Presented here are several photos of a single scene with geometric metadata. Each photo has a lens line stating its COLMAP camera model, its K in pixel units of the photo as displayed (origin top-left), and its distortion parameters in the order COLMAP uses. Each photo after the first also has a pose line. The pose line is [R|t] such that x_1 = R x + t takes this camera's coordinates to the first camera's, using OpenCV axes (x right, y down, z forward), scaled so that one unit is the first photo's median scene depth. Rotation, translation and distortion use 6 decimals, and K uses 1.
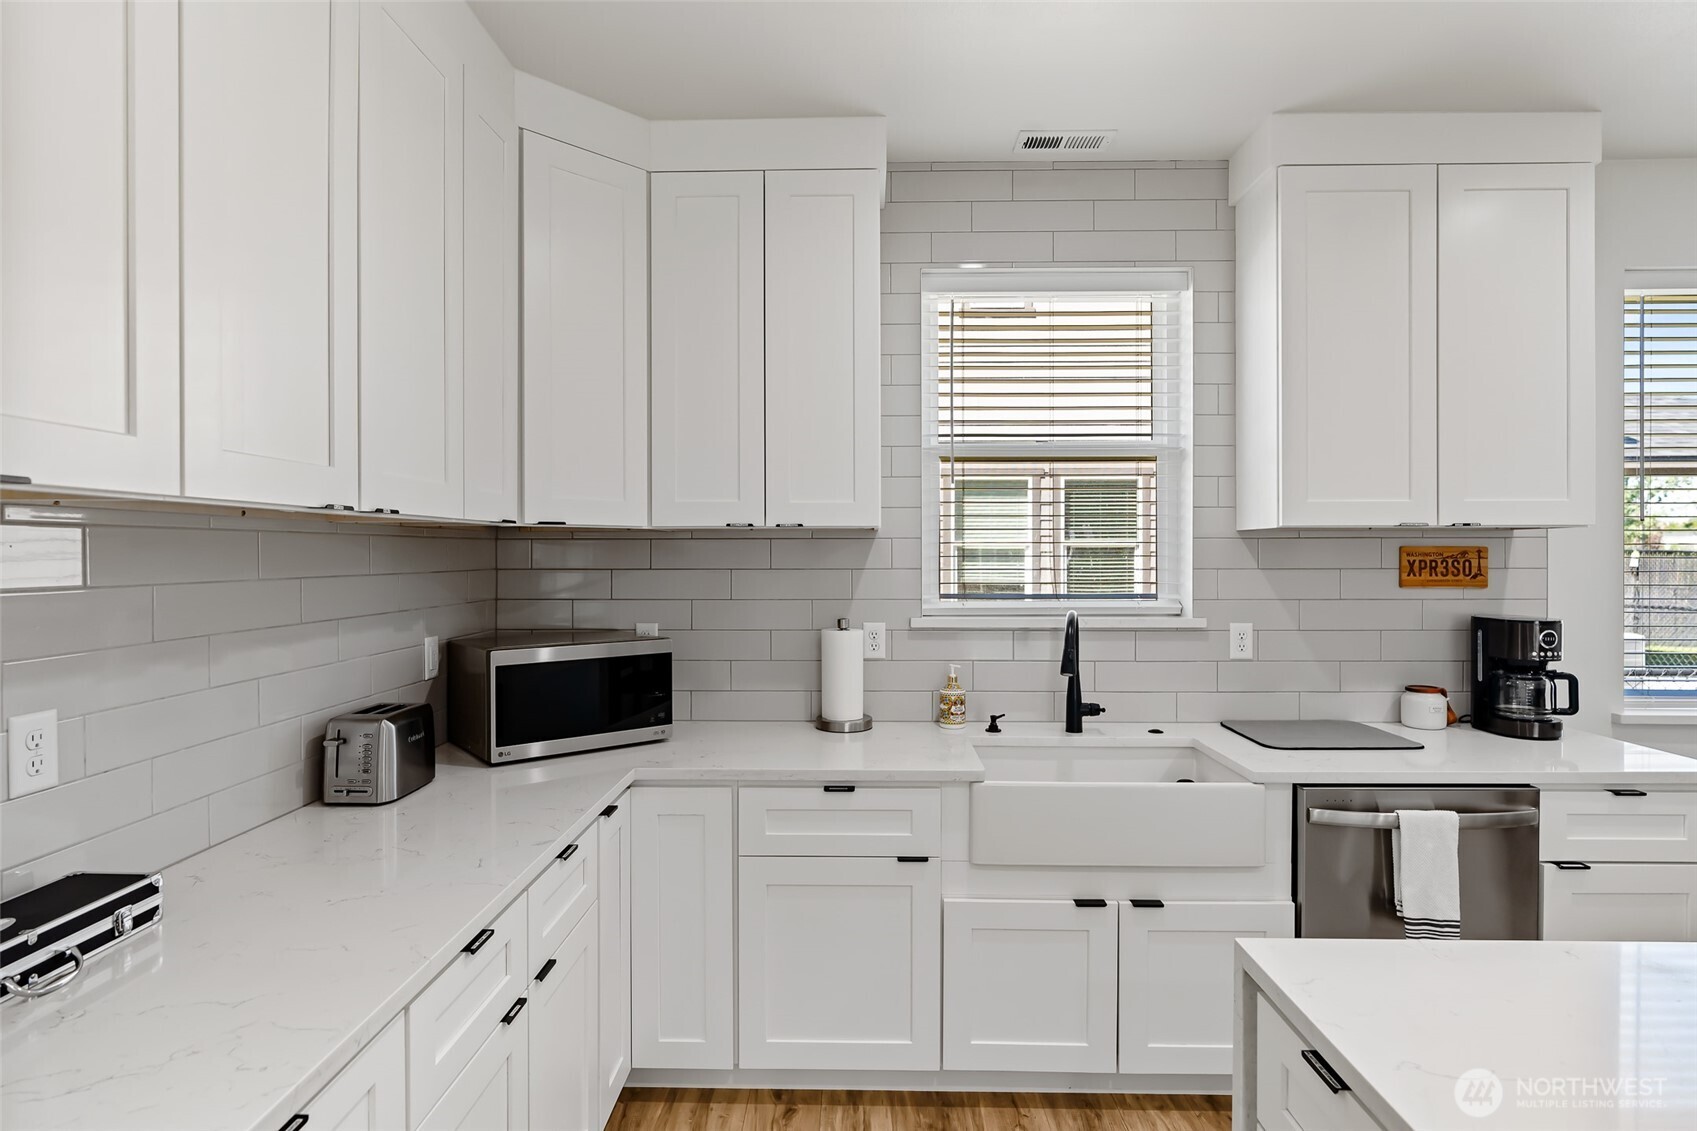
lens RADIAL K [[895.6, 0, 848.5], [0, 895.6, 565.5], [0, 0, 1]] dist [-0.042316, -0.000115]
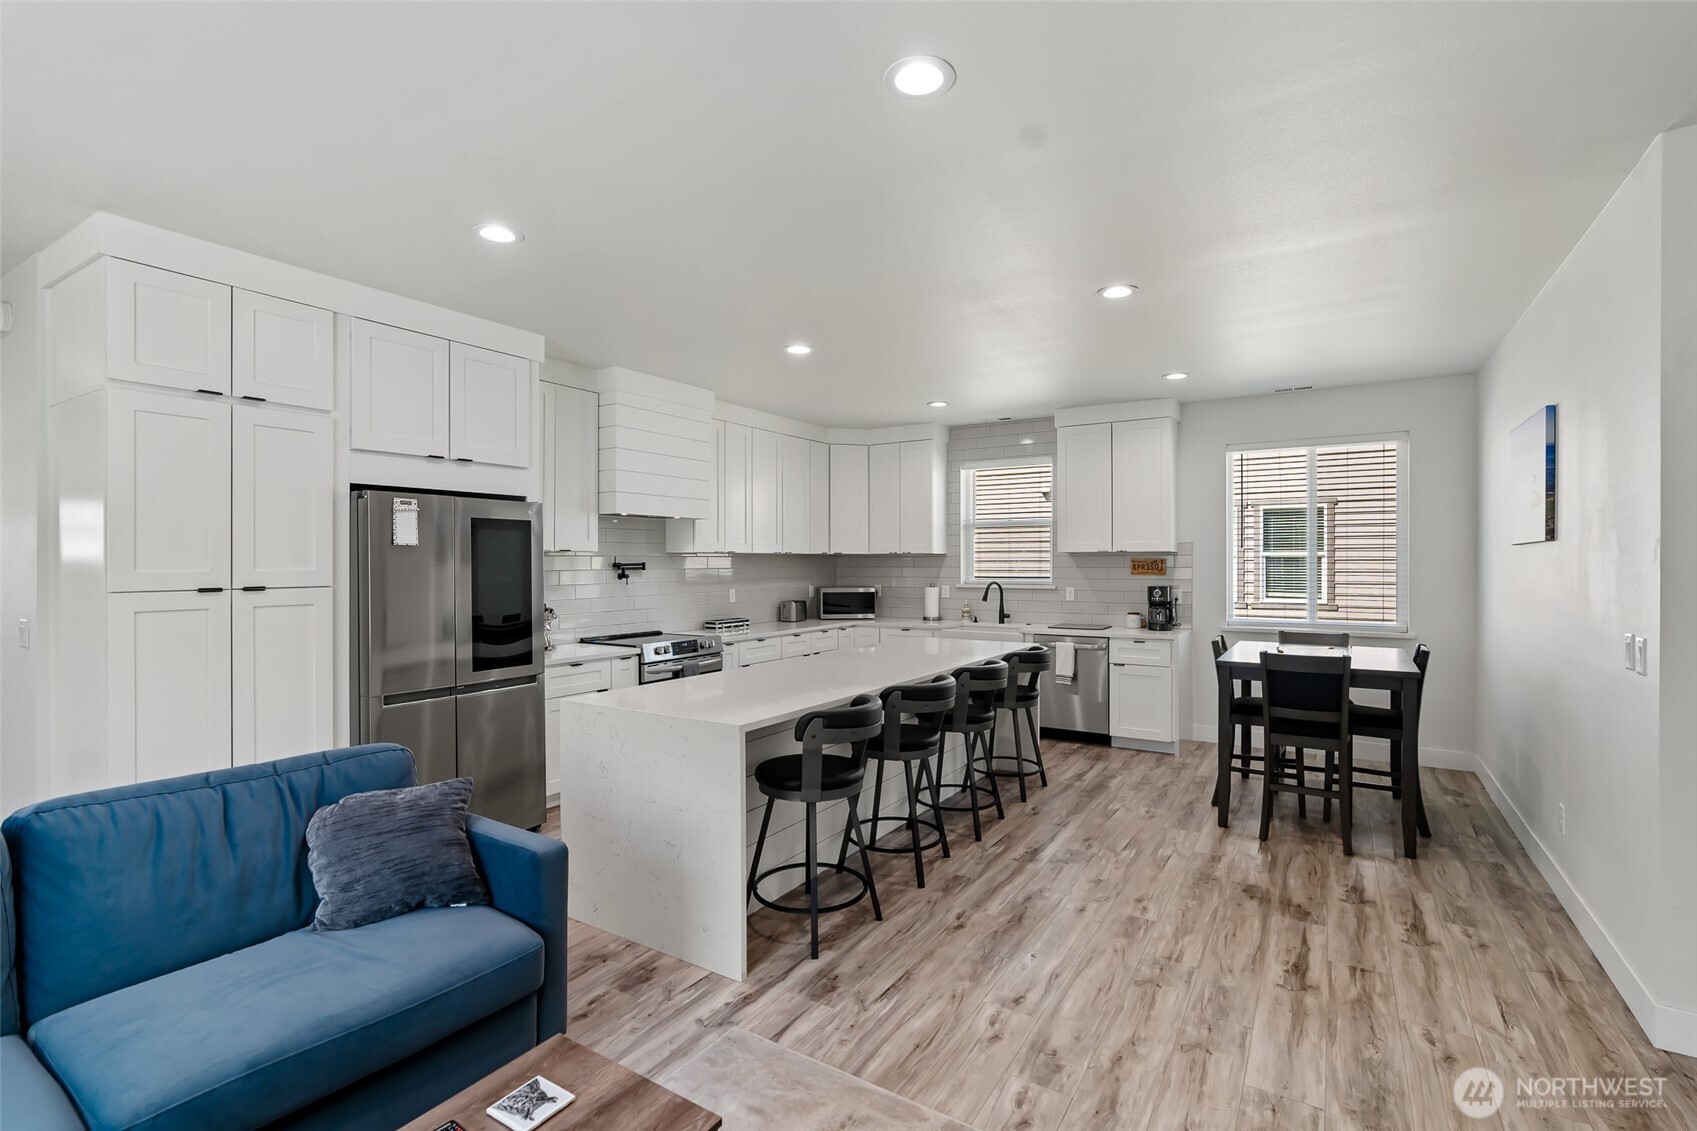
lens RADIAL K [[775.1, 0, 848.5], [0, 775.1, 565.5], [0, 0, 1]] dist [-0.002680, -0.000481]
pose [[0.861848, 0.002116, -0.507162, 1.089617], [-0.005694, 0.999969, -0.005504, 0.015260], [0.507134, 0.007631, 0.861833, -1.413767]]
